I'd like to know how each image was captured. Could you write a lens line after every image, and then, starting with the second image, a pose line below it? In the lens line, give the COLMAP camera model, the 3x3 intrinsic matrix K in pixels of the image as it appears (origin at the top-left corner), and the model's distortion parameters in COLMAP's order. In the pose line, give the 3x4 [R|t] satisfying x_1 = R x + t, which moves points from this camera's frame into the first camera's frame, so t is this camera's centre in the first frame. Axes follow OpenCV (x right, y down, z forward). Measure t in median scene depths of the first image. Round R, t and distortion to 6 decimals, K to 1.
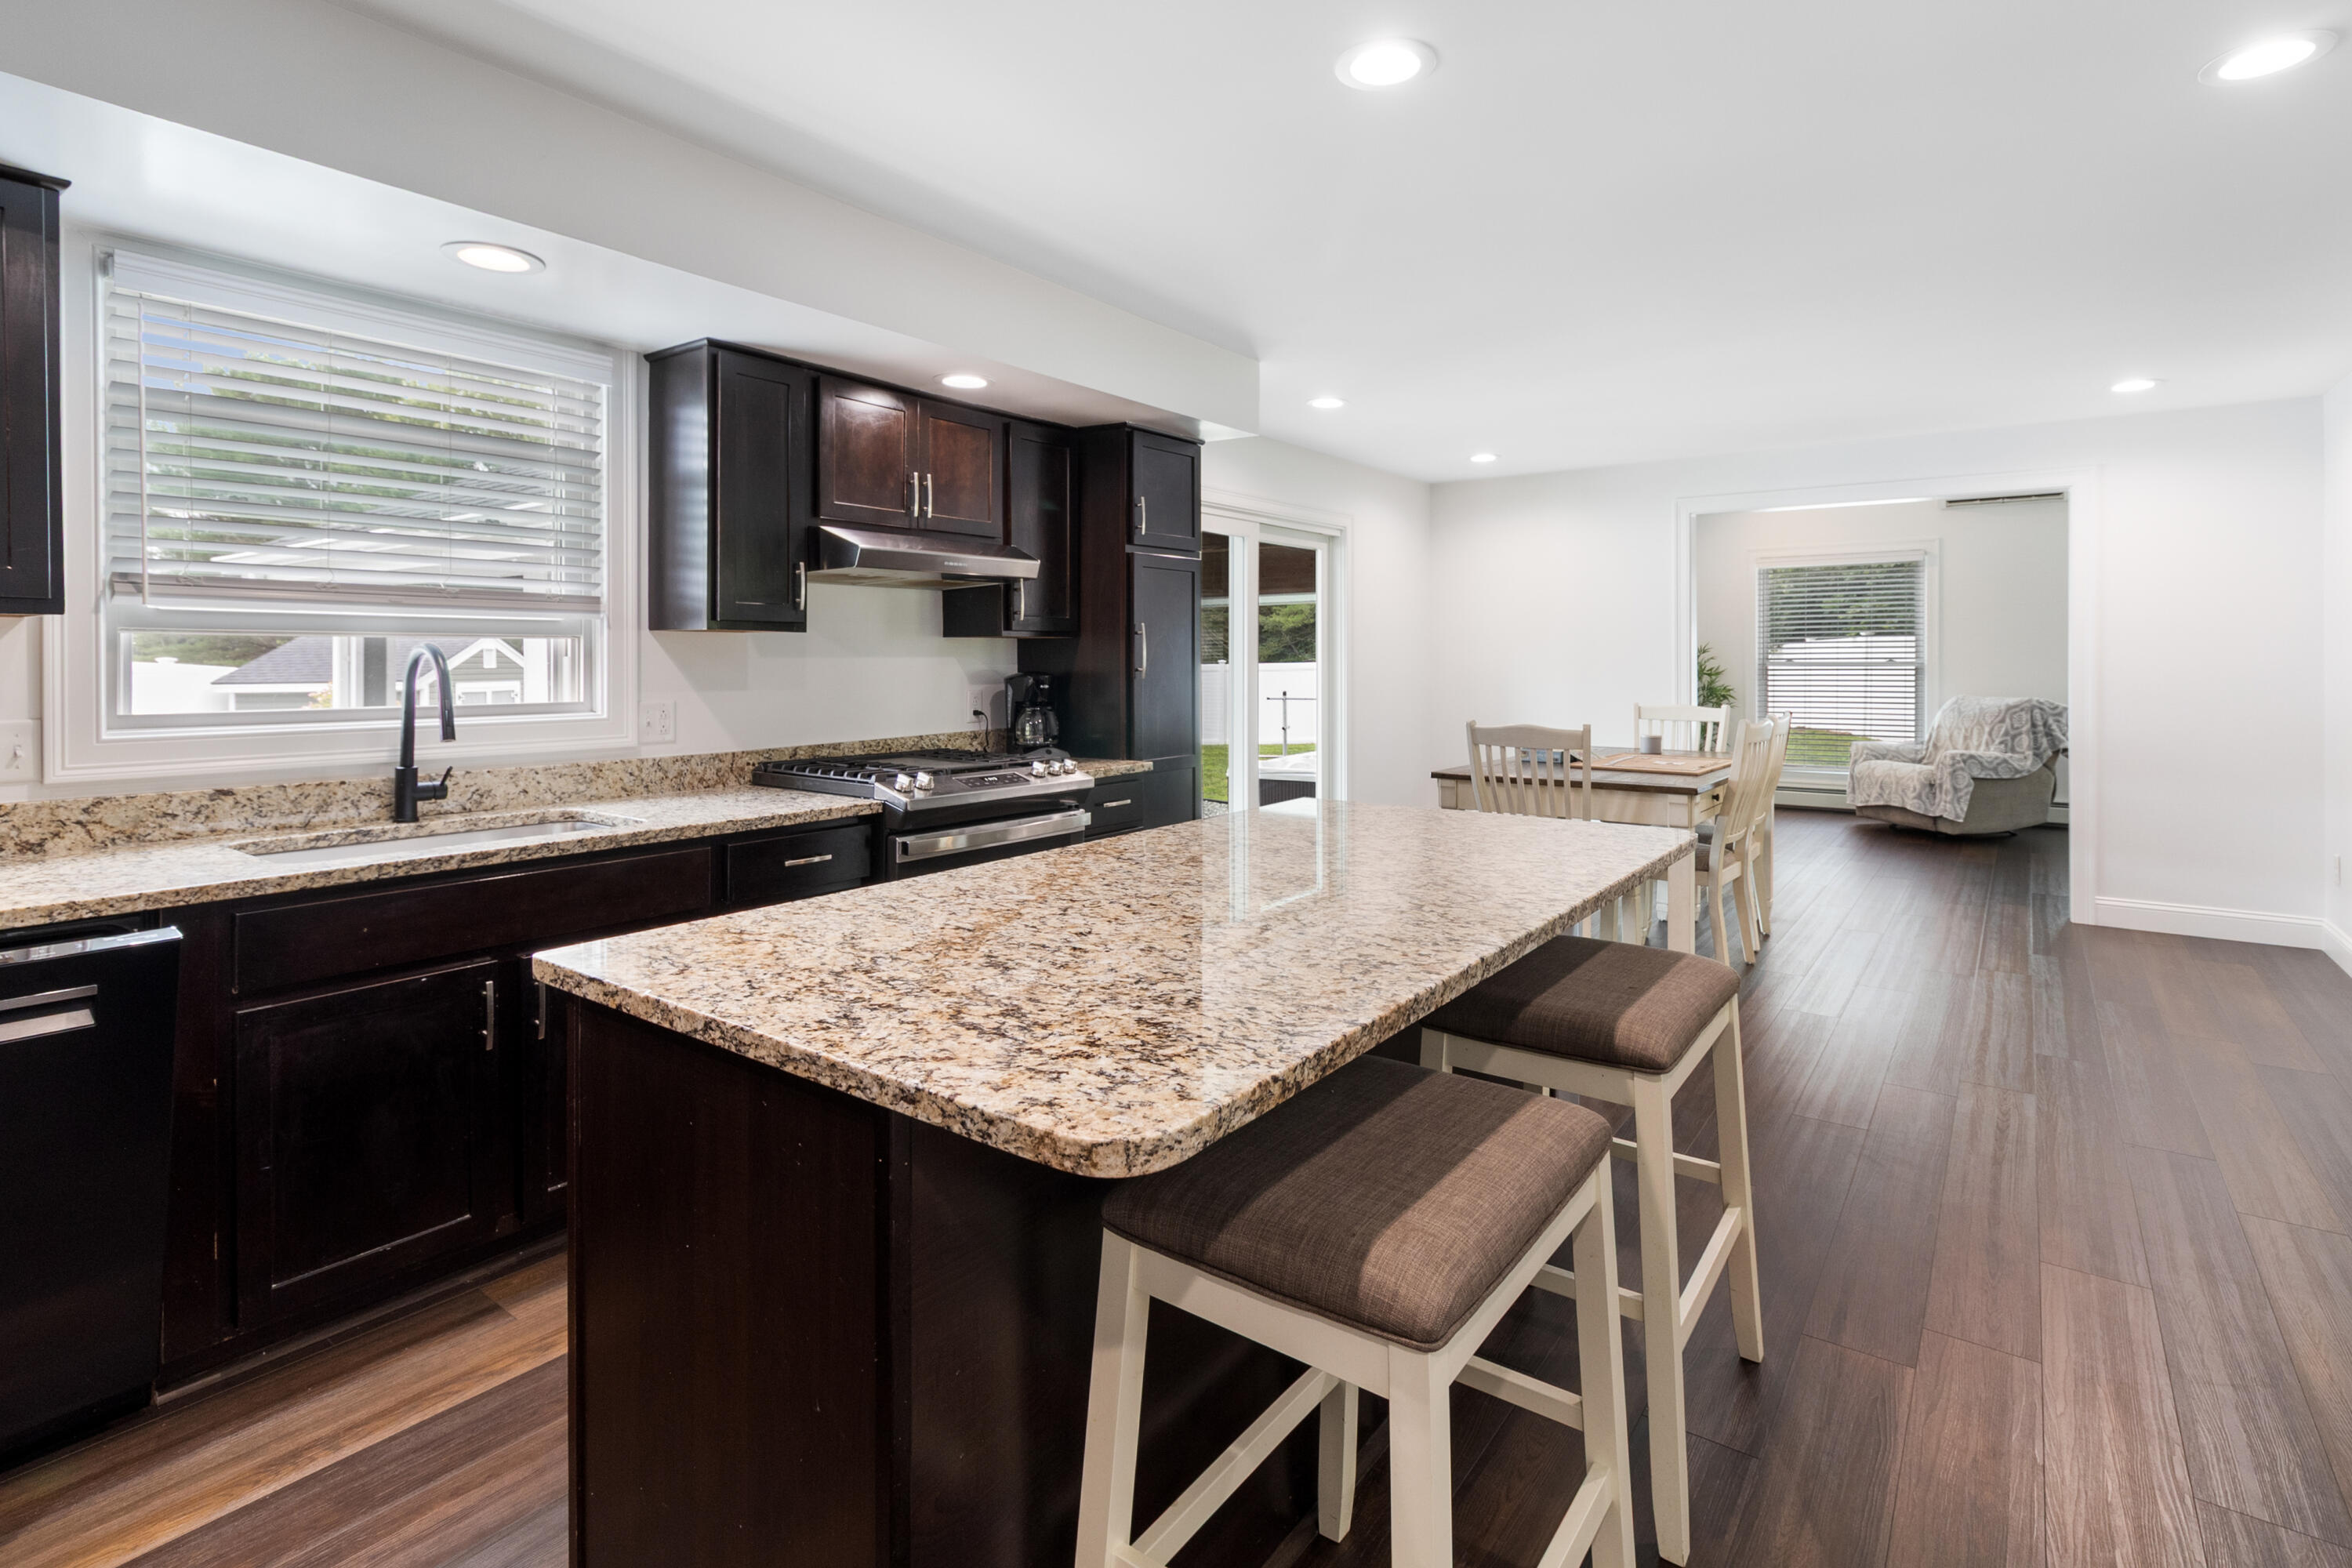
lens RADIAL K [[1148.4, 0, 1203.9], [0, 1148.4, 668.4], [0, 0, 1]] dist [-0.001176, 0.000142]
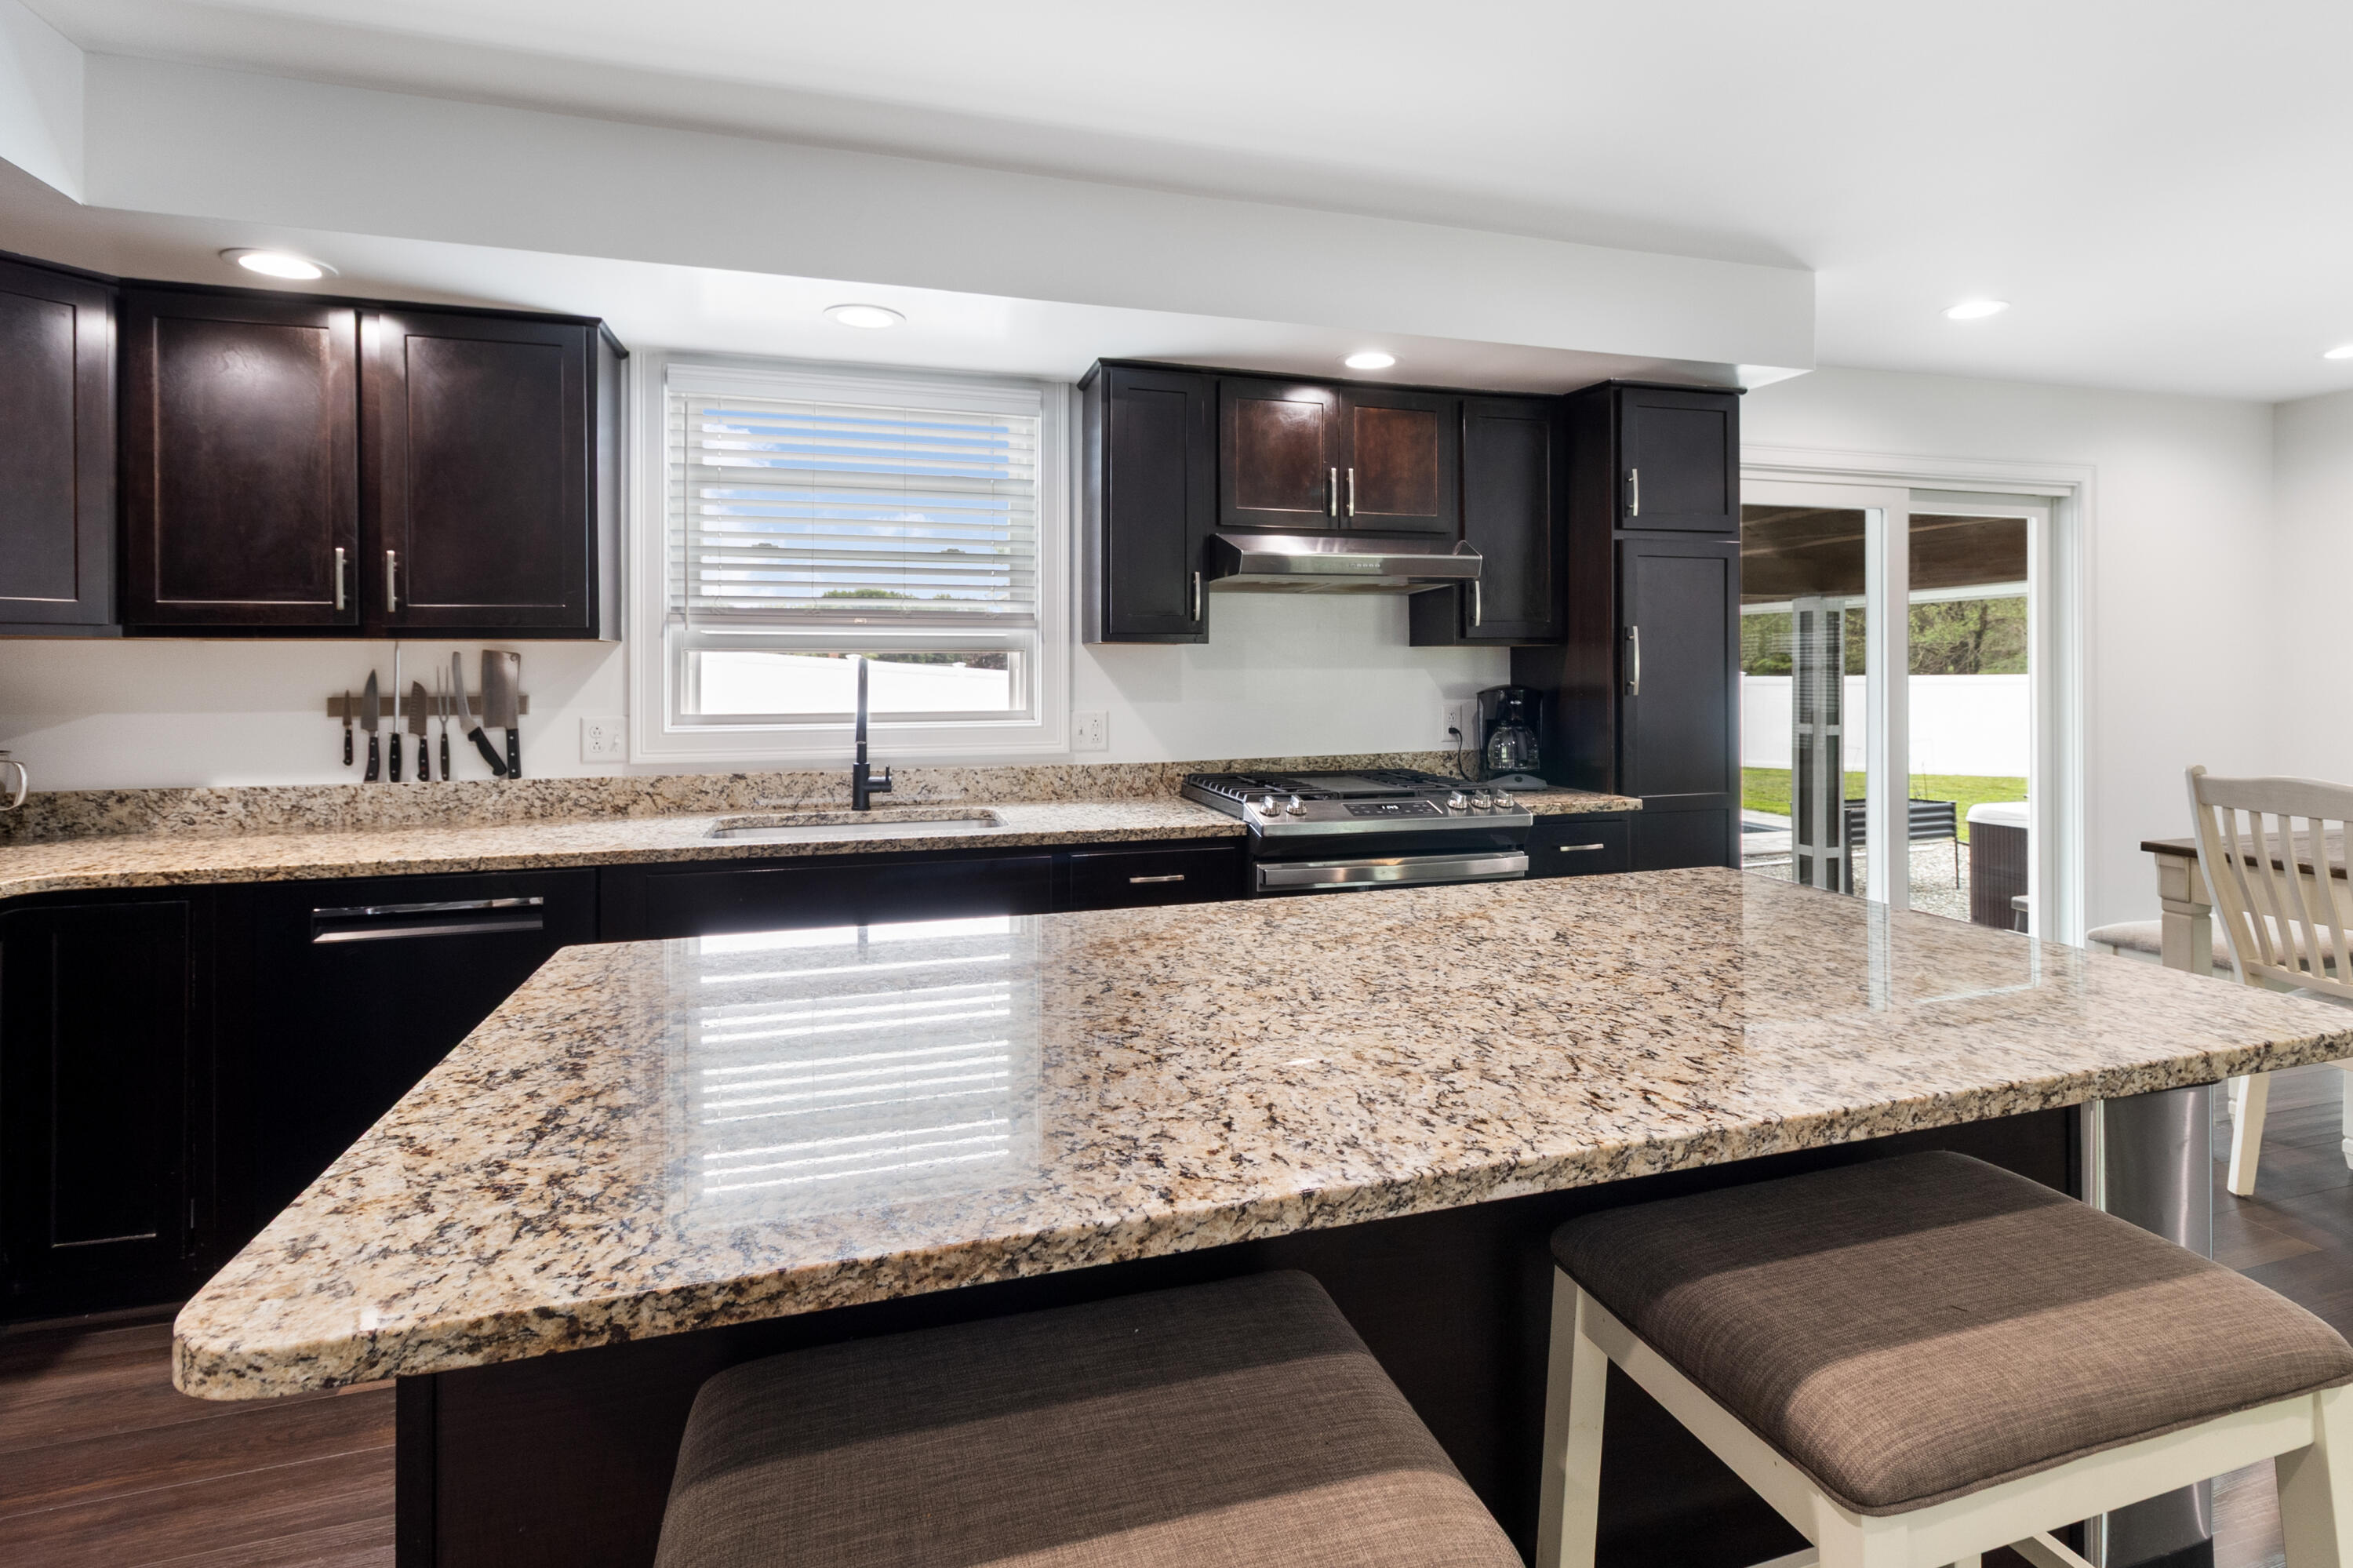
lens RADIAL K [[1148.9, 0, 1204.4], [0, 1148.9, 668.3], [0, 0, 1]] dist [-0.001176, 0.000142]
pose [[0.796233, -0.001587, -0.604988, 0.256413], [-0.003405, 0.999969, -0.007104, -0.003603], [0.604980, 0.007716, 0.796203, 0.234119]]
